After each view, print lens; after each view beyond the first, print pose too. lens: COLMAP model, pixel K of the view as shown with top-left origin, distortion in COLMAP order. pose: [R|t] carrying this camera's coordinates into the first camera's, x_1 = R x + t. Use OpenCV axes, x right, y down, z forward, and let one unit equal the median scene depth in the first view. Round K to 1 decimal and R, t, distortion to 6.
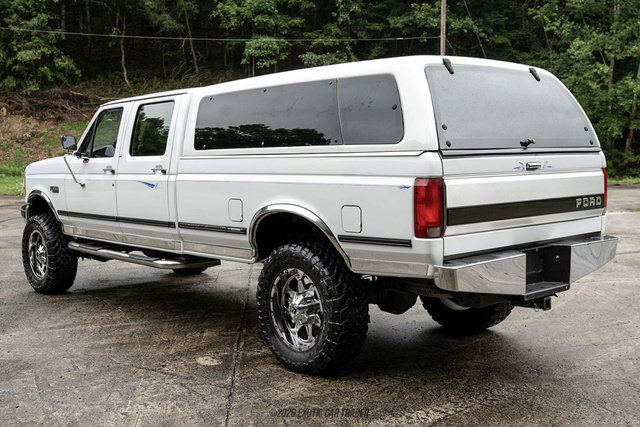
lens RADIAL K [[750.4, 0, 320.0], [0, 750.4, 213.5], [0, 0, 1]] dist [0.007163, 0.017592]
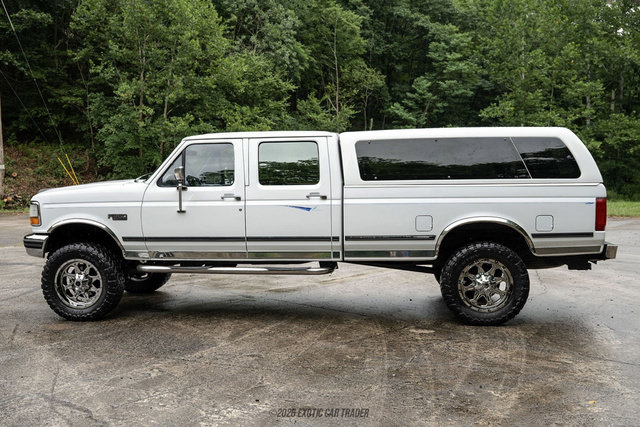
lens RADIAL K [[654.6, 0, 297.5], [0, 654.6, 254.7], [0, 0, 1]] dist [-0.011249, 0.008352]
pose [[0.754300, -0.044965, 0.654988, -1.064356], [0.044985, 0.998847, 0.016764, 0.022428], [-0.654987, 0.016819, 0.755453, 0.213543]]
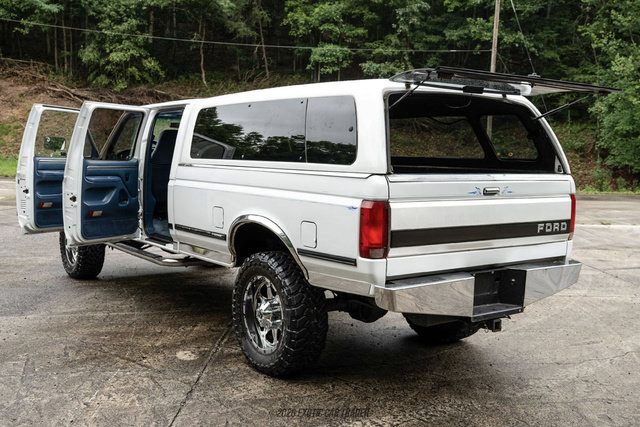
lens RADIAL K [[680.7, 0, 321.0], [0, 680.7, 235.5], [0, 0, 1]] dist [-0.001805, 0.002583]
pose [[0.994990, 0.051500, -0.085693, 0.113097], [-0.047834, 0.997873, 0.044296, -0.027270], [0.087792, -0.039975, 0.995336, 0.046015]]
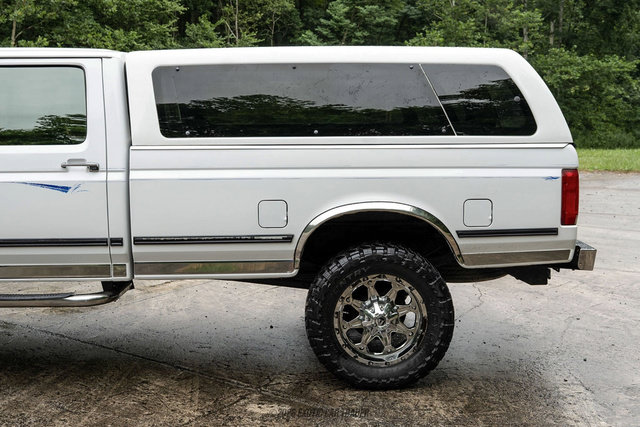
lens RADIAL K [[712.1, 0, 320.3], [0, 712.1, 204.3], [0, 0, 1]] dist [-0.004369, 0.008088]
pose [[0.653672, -0.056055, 0.754699, -0.627472], [0.052340, 0.998214, 0.028809, -0.032563], [-0.754966, 0.020669, 0.655438, 0.445076]]
